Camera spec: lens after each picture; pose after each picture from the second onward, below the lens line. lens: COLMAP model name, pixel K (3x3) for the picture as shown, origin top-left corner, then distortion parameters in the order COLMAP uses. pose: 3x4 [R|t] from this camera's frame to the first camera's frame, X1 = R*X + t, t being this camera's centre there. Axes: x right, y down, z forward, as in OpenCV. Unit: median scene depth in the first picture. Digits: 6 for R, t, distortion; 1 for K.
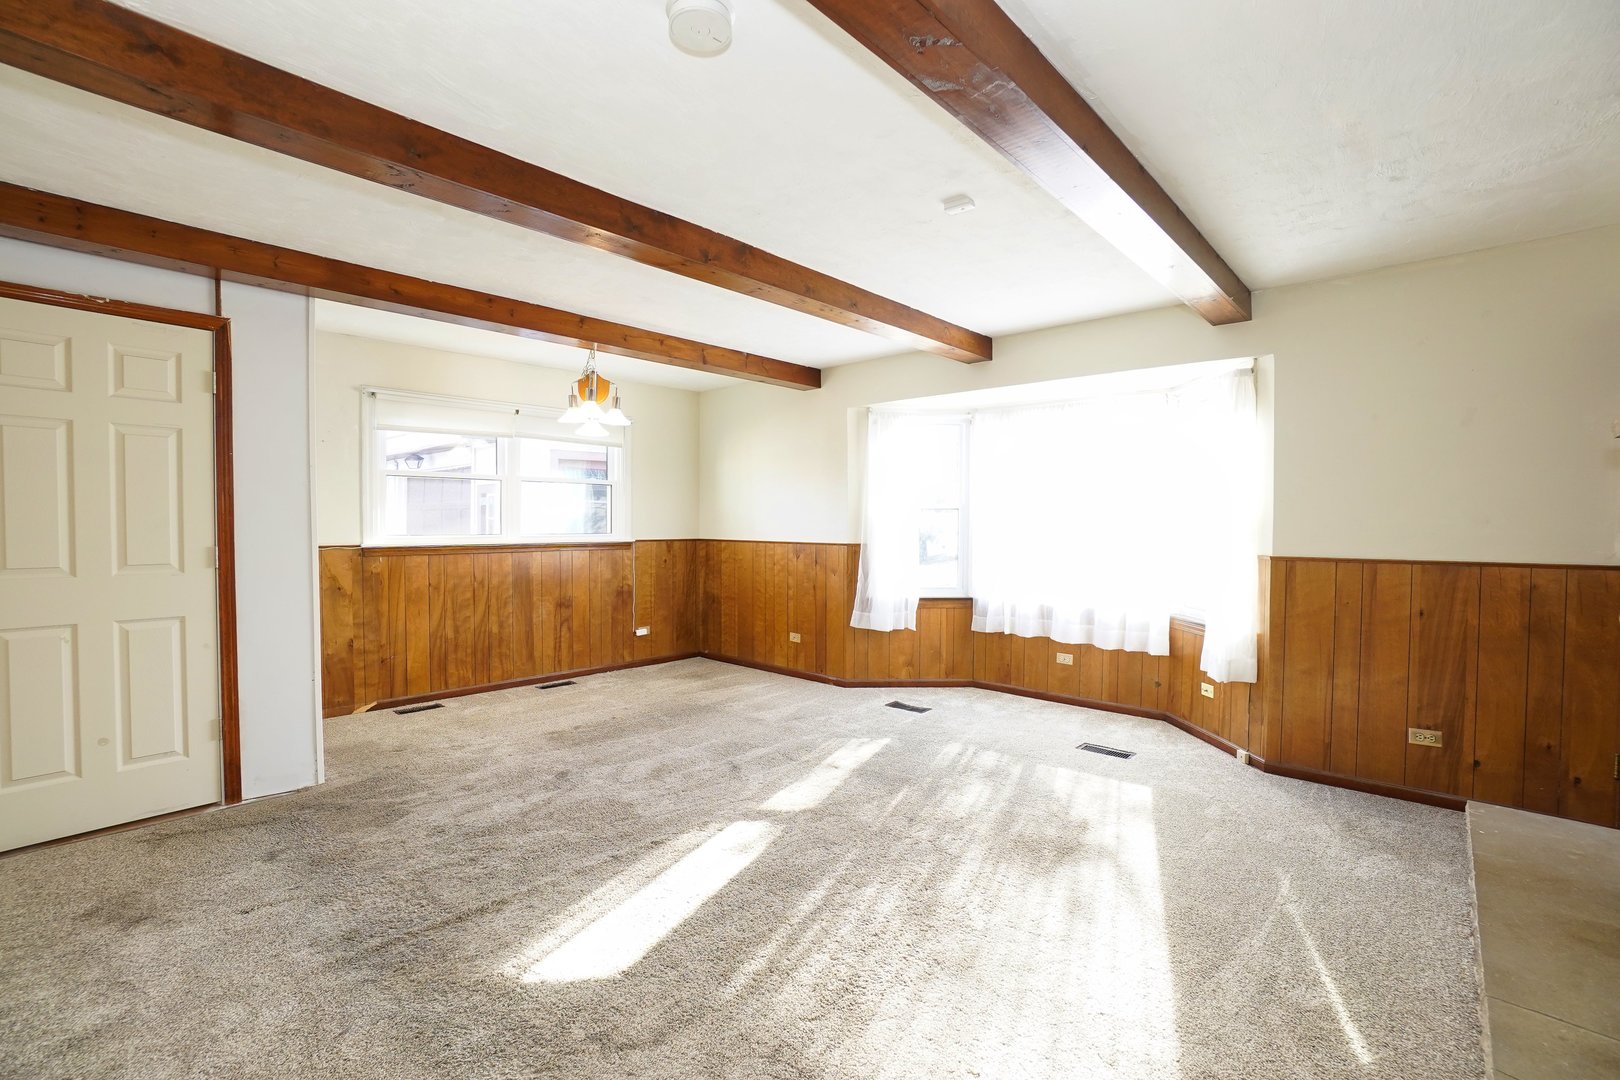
lens RADIAL K [[711.1, 0, 804.0], [0, 711.1, 539.6], [0, 0, 1]] dist [-0.037907, 0.001043]
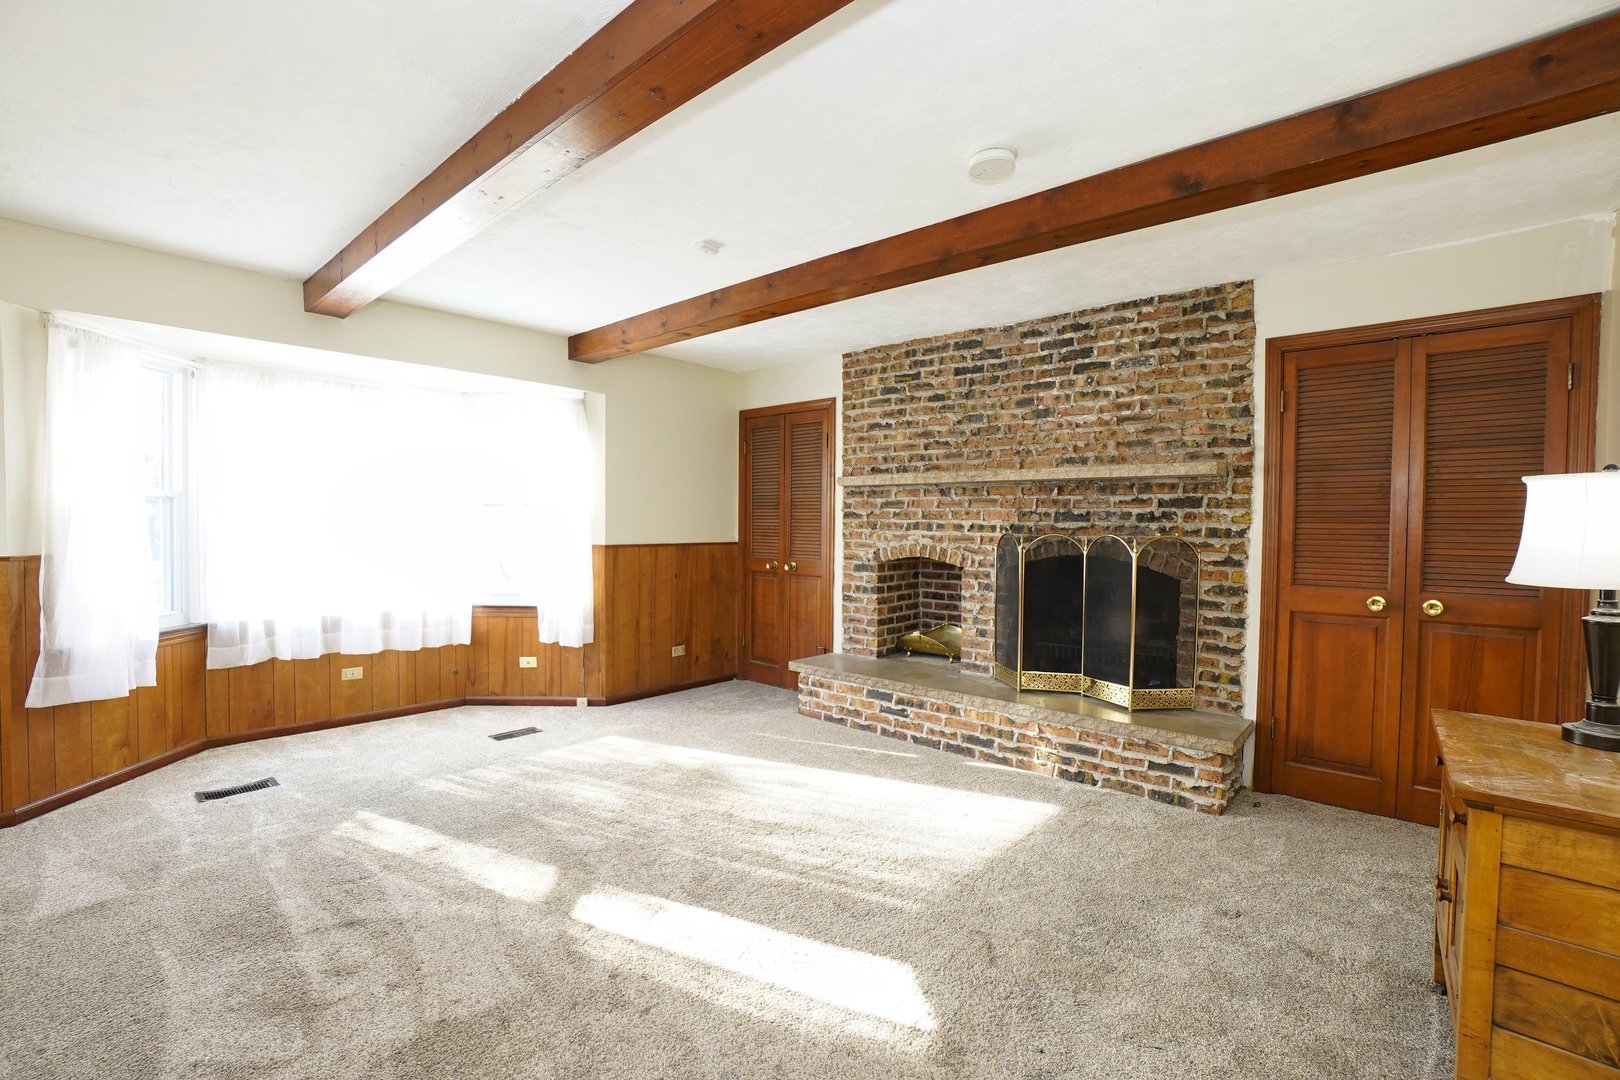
lens RADIAL K [[711.1, 0, 803.1], [0, 711.1, 538.8], [0, 0, 1]] dist [-0.037907, 0.001043]
pose [[0.000282, -0.028173, 0.999603, -0.642280], [0.015637, 0.999481, 0.028165, -0.018626], [-0.999878, 0.015623, 0.000723, 0.570598]]
